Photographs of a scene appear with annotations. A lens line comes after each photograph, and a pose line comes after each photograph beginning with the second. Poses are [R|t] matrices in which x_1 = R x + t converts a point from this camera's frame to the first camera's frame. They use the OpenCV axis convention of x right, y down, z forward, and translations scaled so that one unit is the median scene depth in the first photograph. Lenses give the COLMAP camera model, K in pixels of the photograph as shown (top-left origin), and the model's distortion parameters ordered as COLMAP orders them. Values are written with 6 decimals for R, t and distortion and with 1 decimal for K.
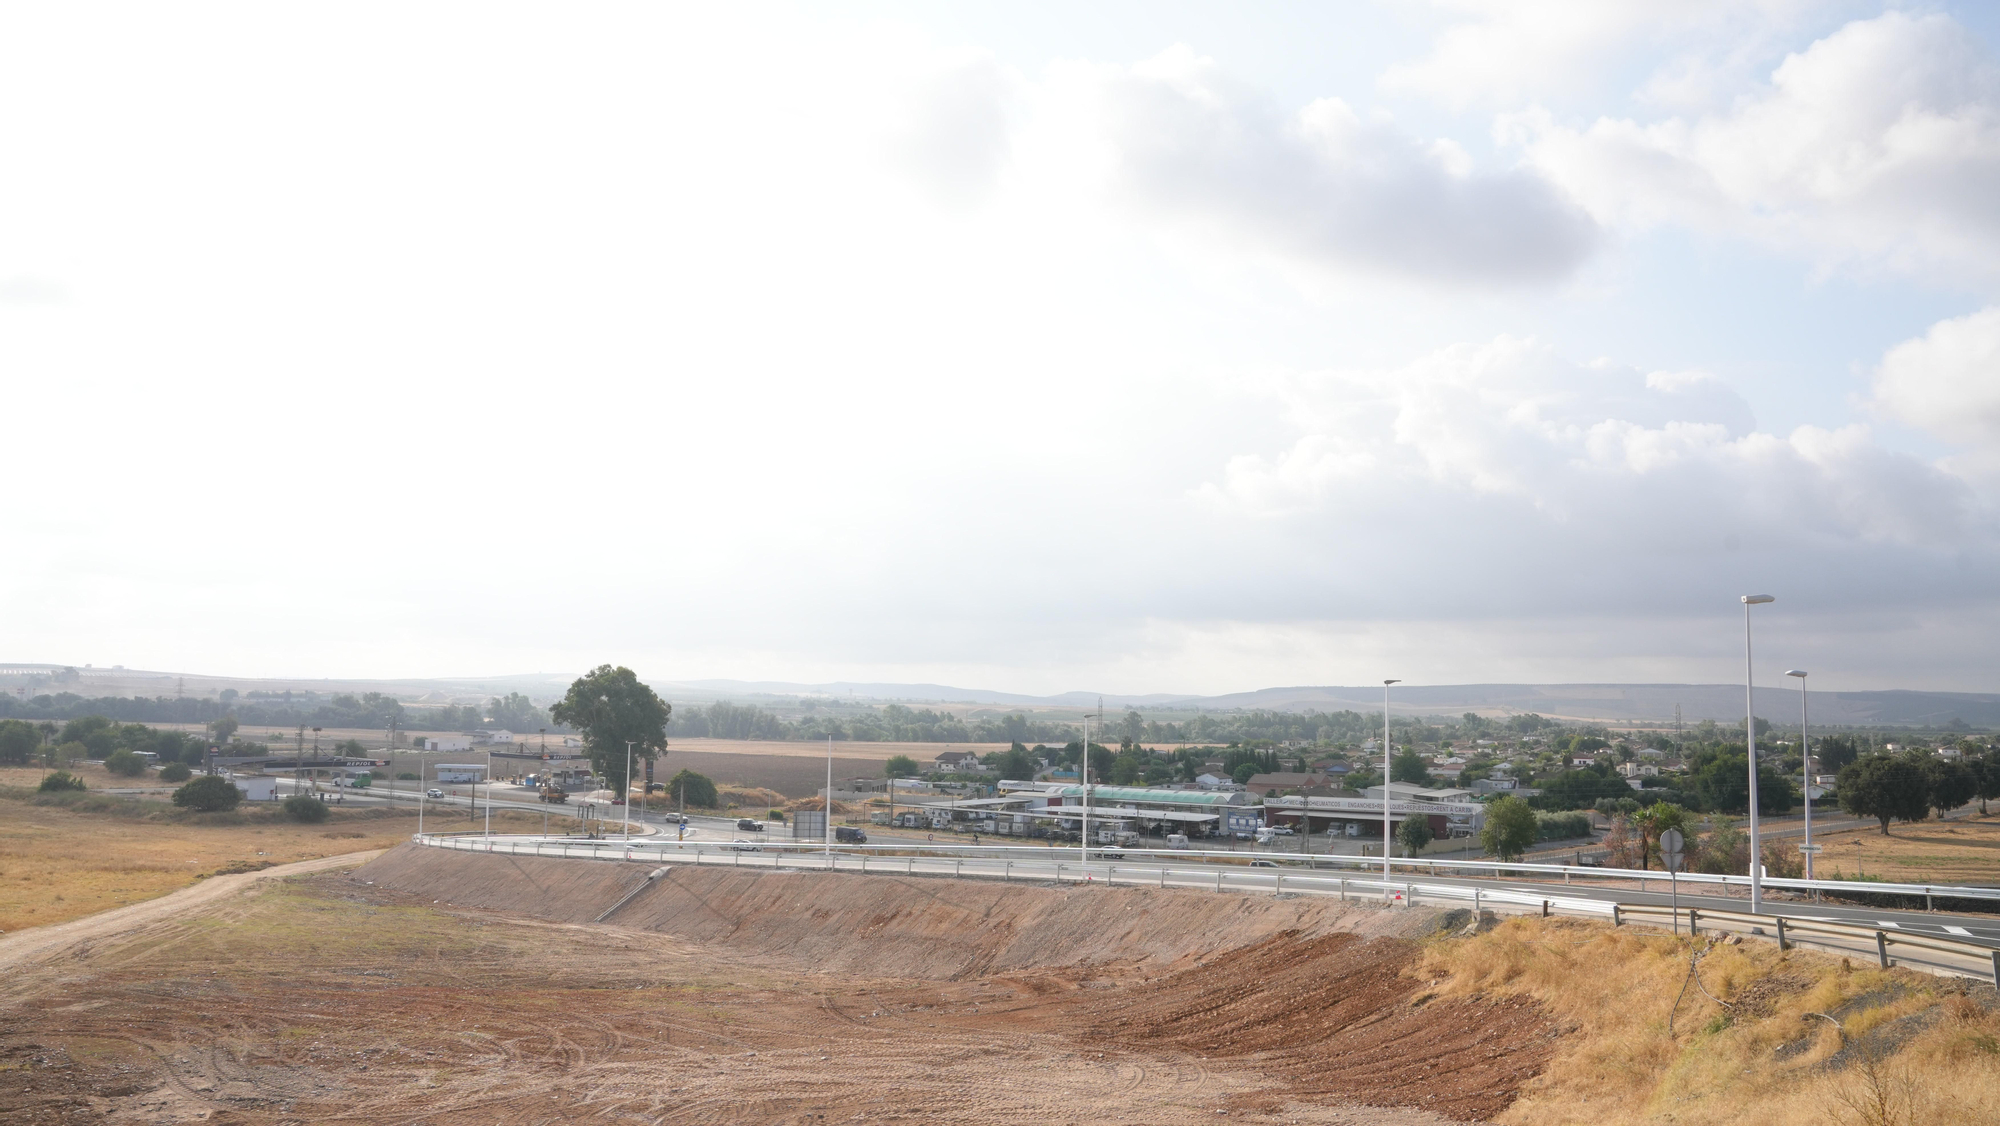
lens RADIAL K [[1394.8, 0, 1000.0], [0, 1394.8, 563.0], [0, 0, 1]] dist [-0.135510, 0.106248]
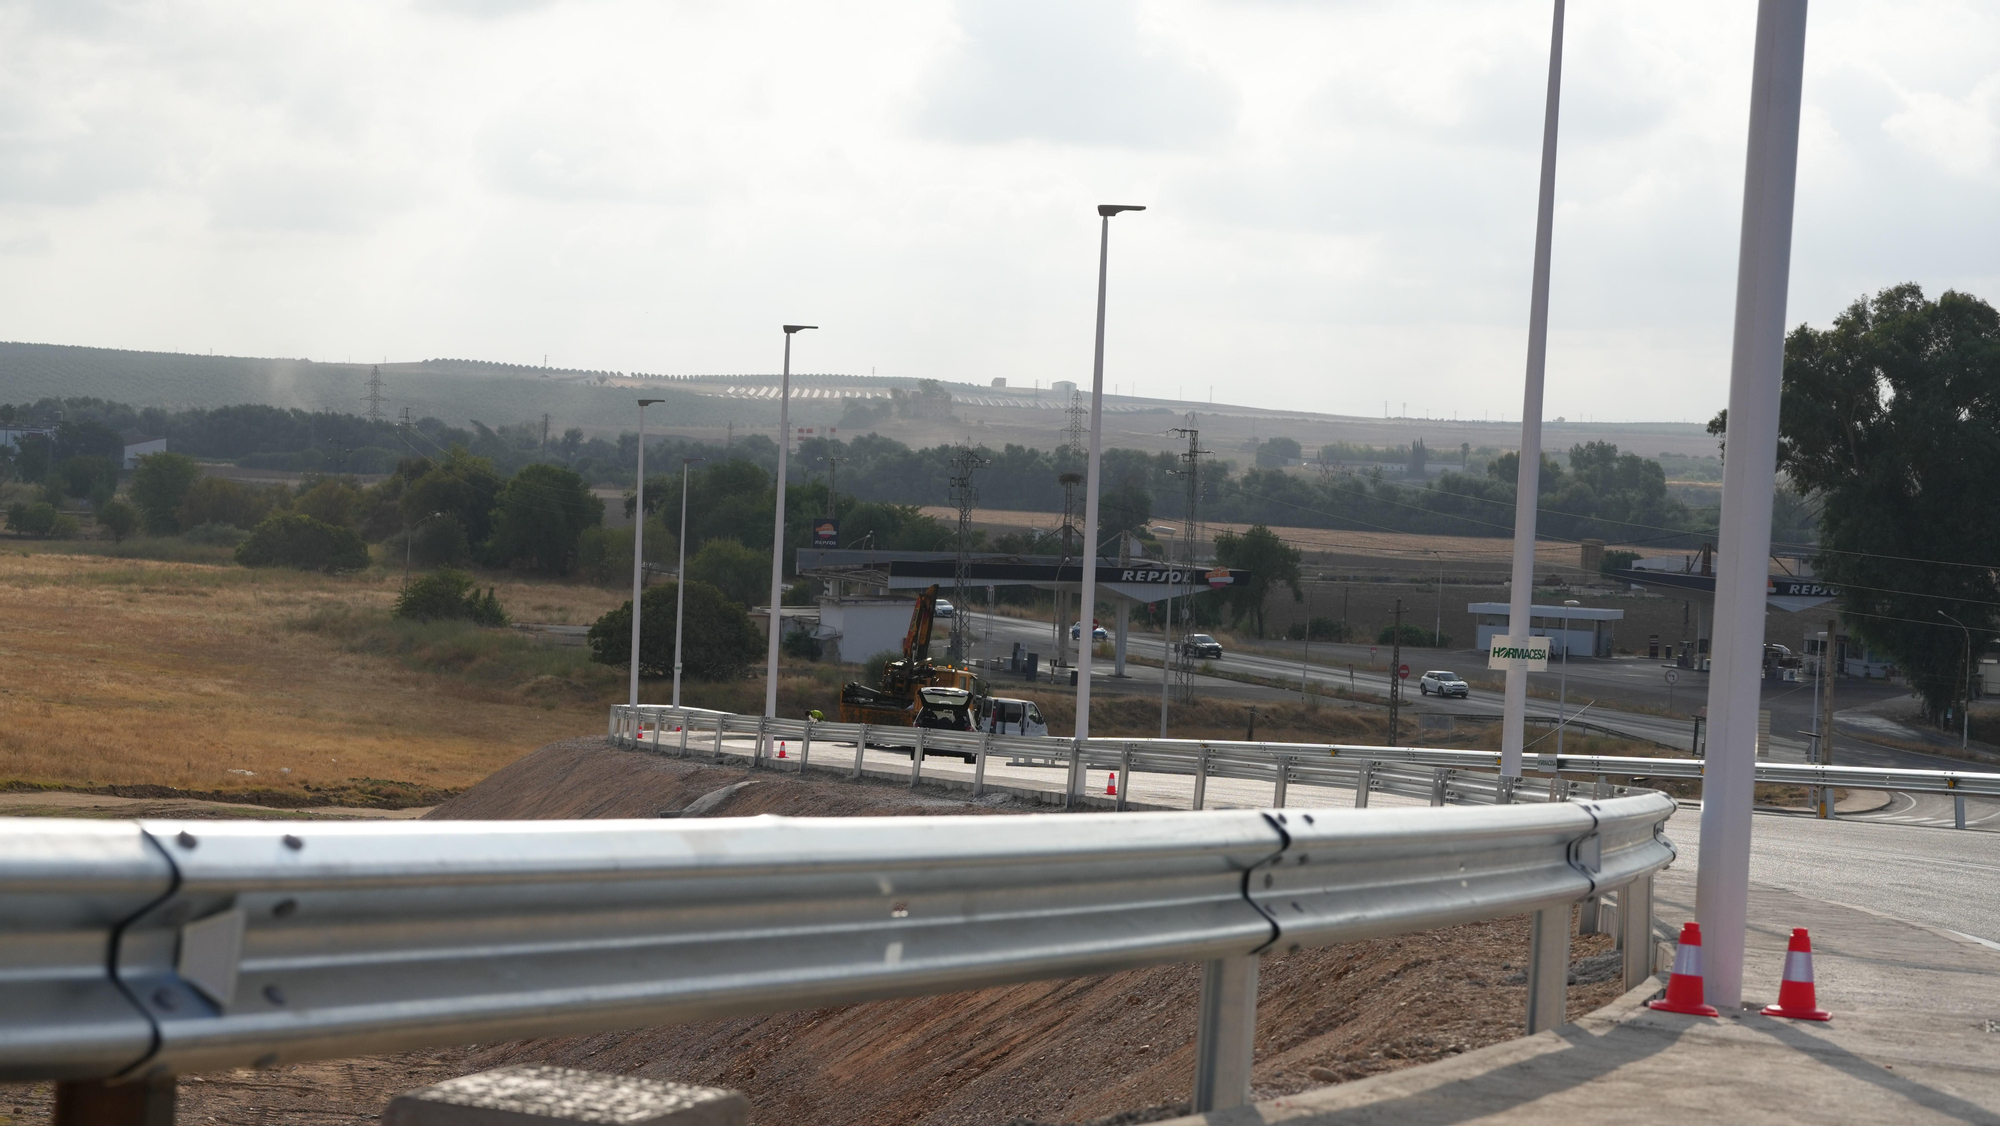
lens RADIAL K [[4048.7, 0, 1000.0], [0, 4048.7, 563.0], [0, 0, 1]] dist [0.165005, 0.066367]
pose [[0.820863, 0.034675, -0.570072, 0.124517], [0.031208, 0.993941, 0.105394, 0.056730], [0.570272, -0.104304, 0.814807, 0.230988]]
